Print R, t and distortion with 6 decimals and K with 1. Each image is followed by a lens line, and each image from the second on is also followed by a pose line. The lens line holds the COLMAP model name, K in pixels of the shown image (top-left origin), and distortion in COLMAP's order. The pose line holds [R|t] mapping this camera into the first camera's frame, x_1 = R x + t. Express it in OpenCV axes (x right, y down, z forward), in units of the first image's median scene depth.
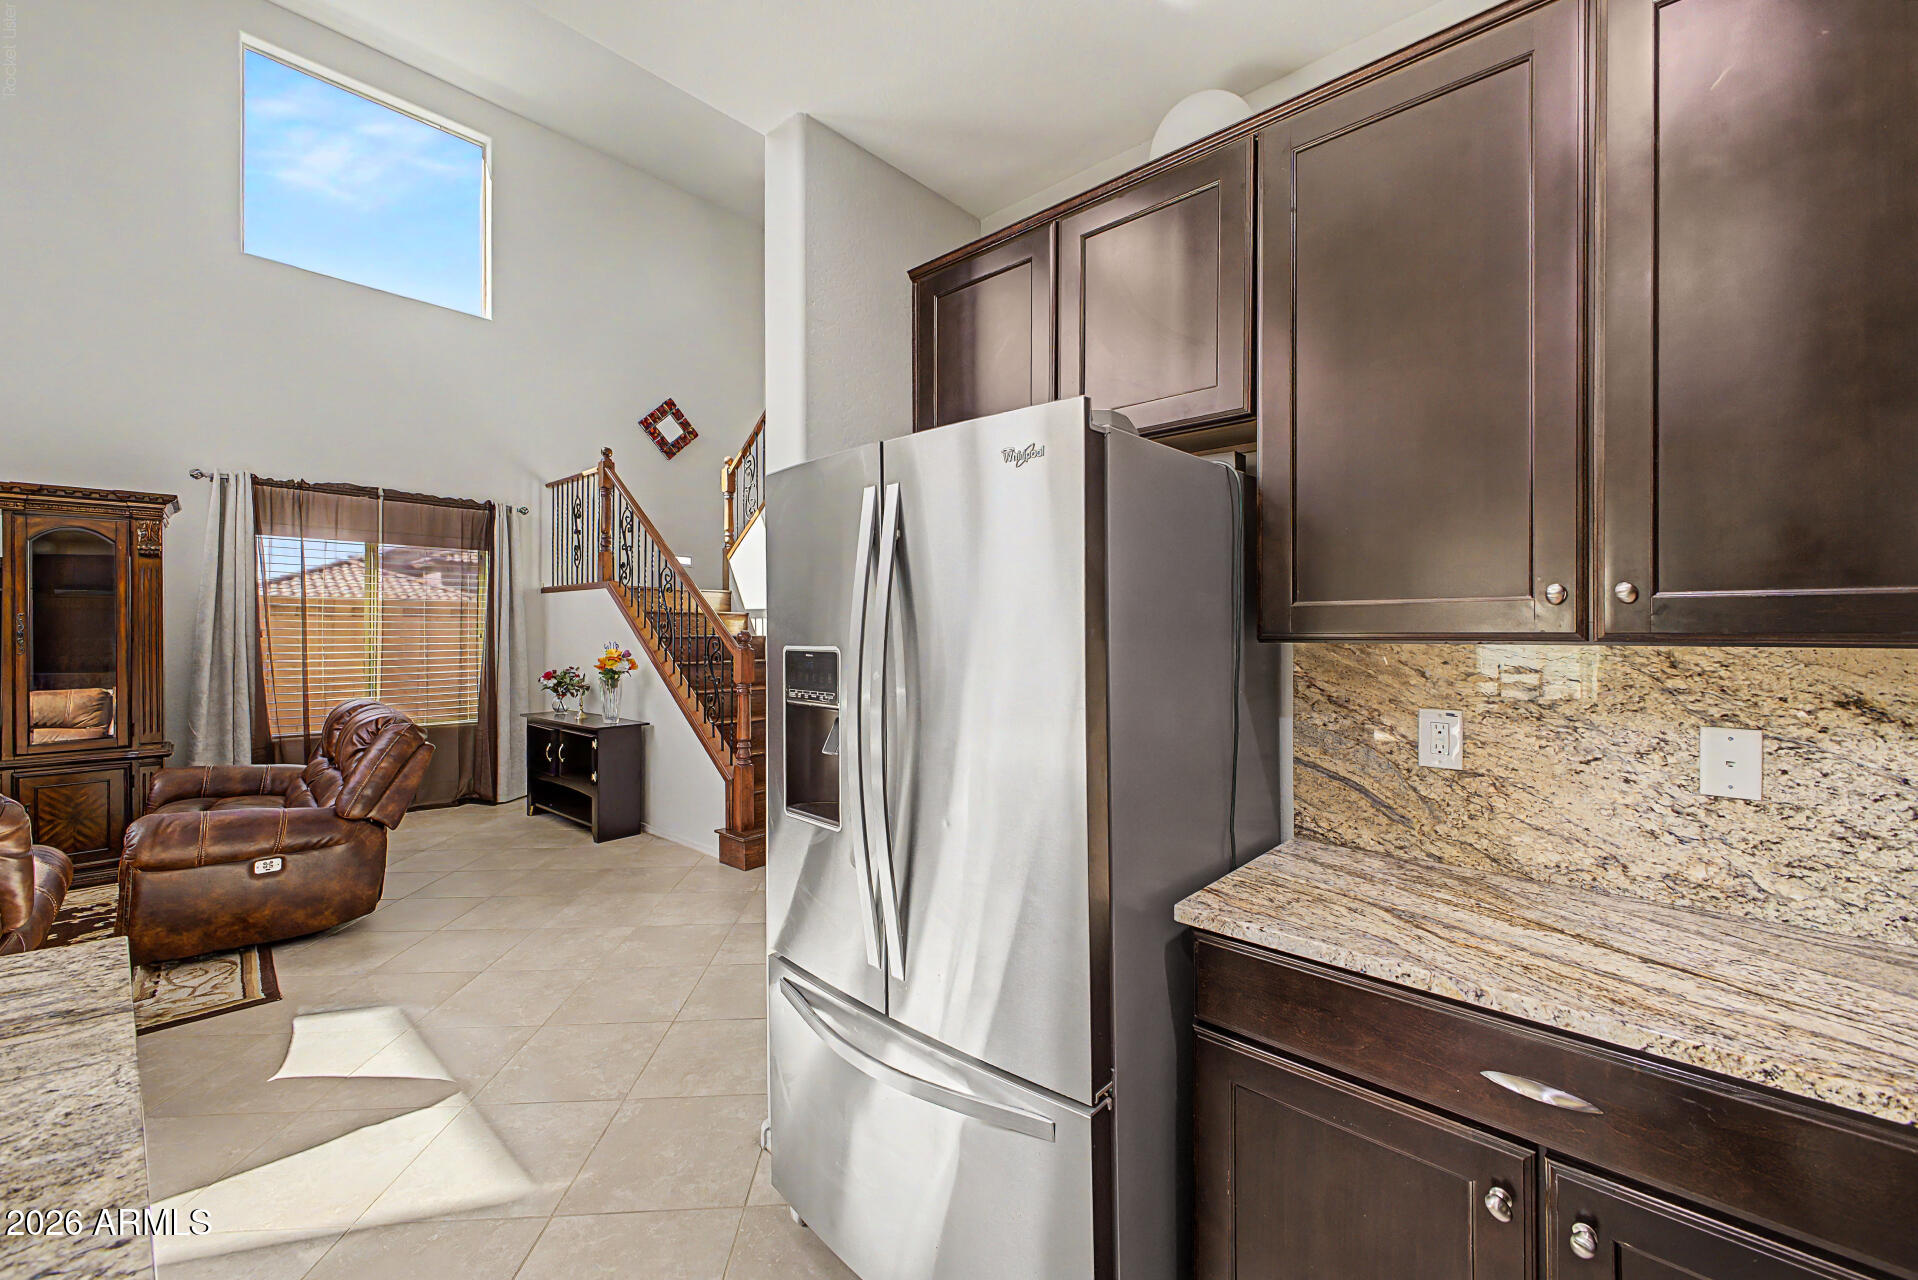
lens RADIAL K [[777.0, 0, 951.8], [0, 777.0, 631.2], [0, 0, 1]] dist [0.013442, -0.003382]
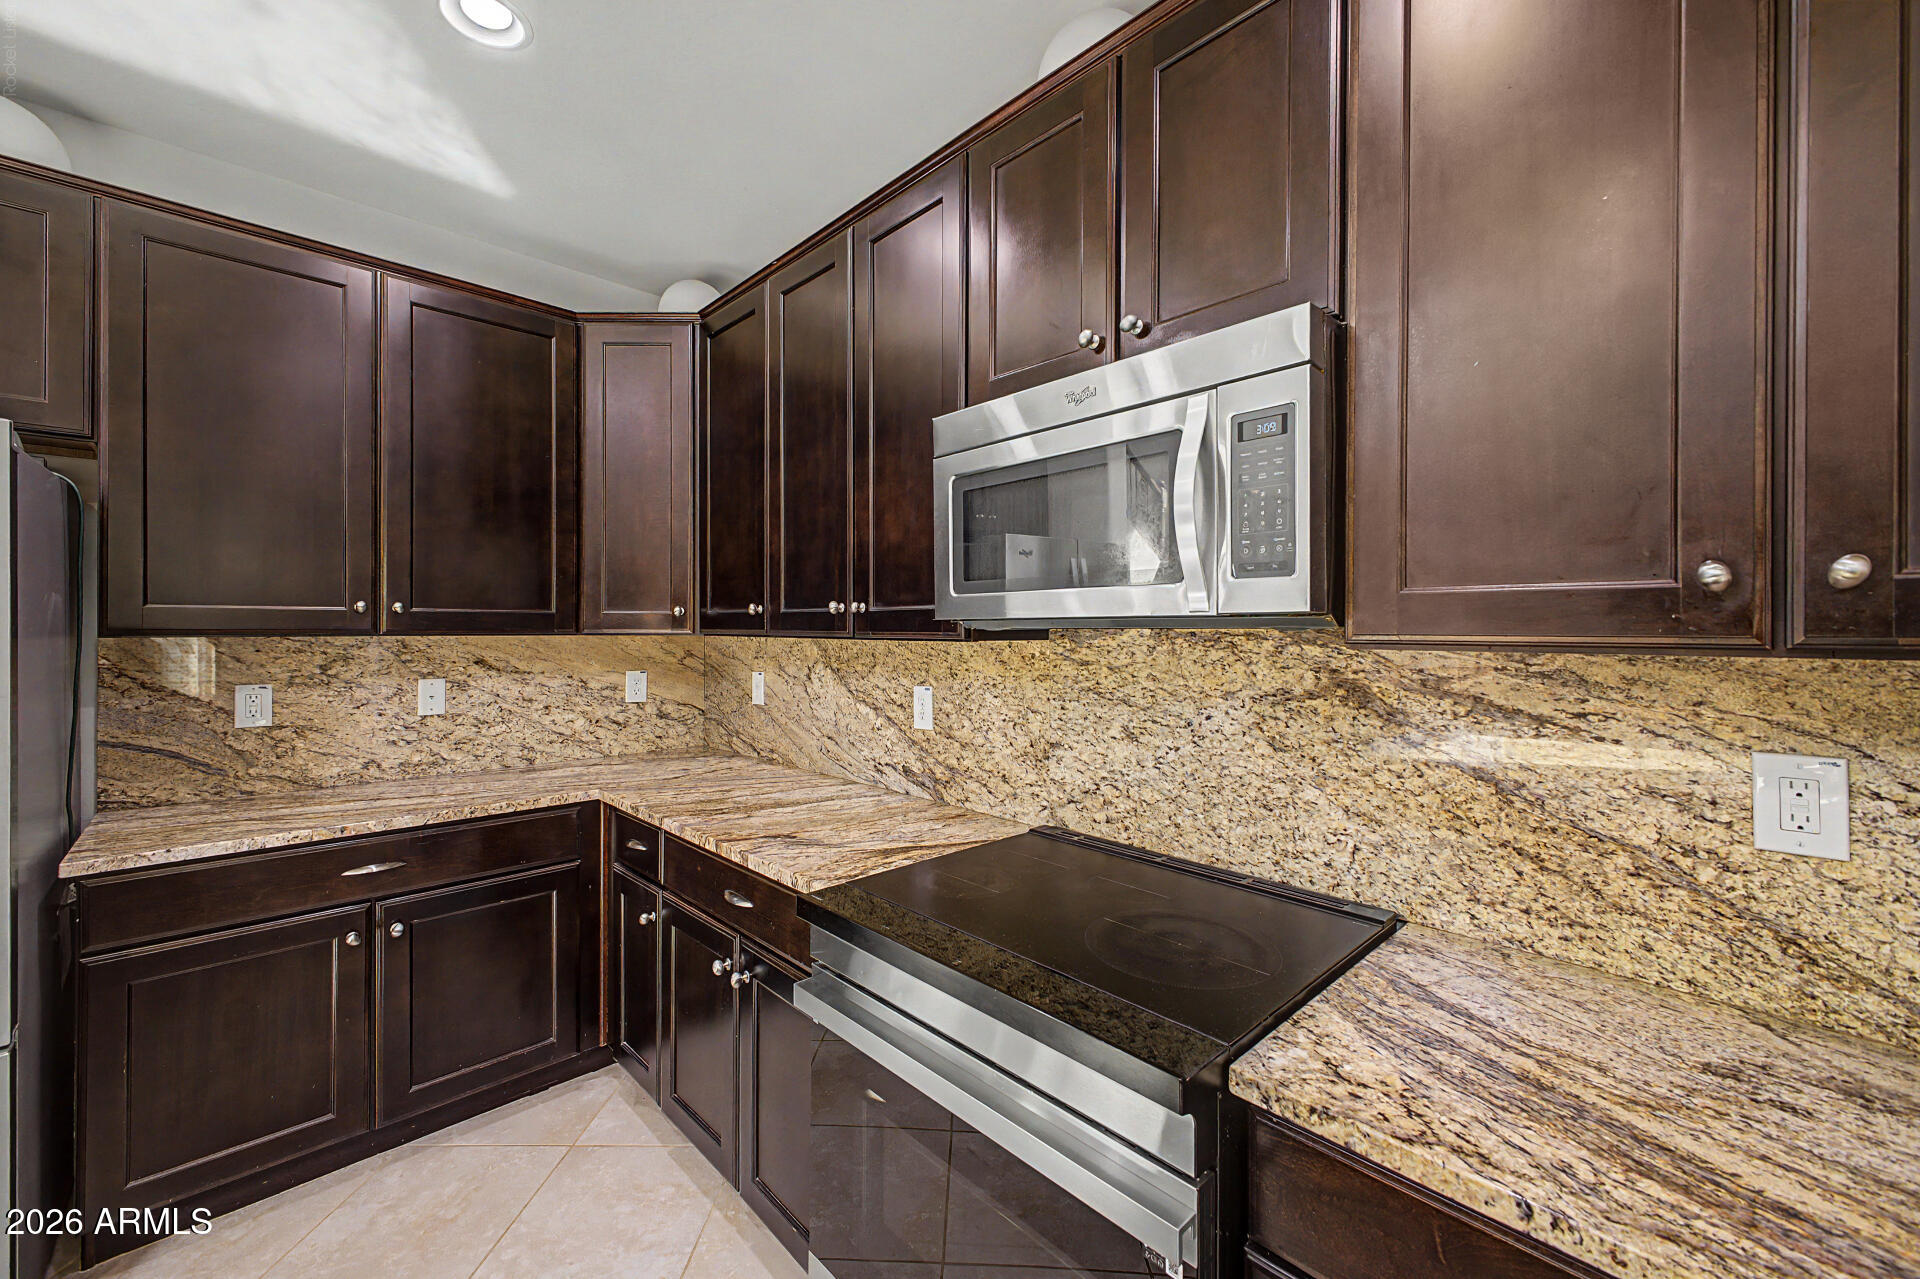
lens RADIAL K [[777.8, 0, 953.5], [0, 777.8, 625.8], [0, 0, 1]] dist [0.013442, -0.003382]
pose [[0.100878, 0.001246, 0.994898, -0.742884], [-0.002931, 0.999995, -0.000955, -0.007751], [-0.994894, -0.002820, 0.100881, -0.439863]]
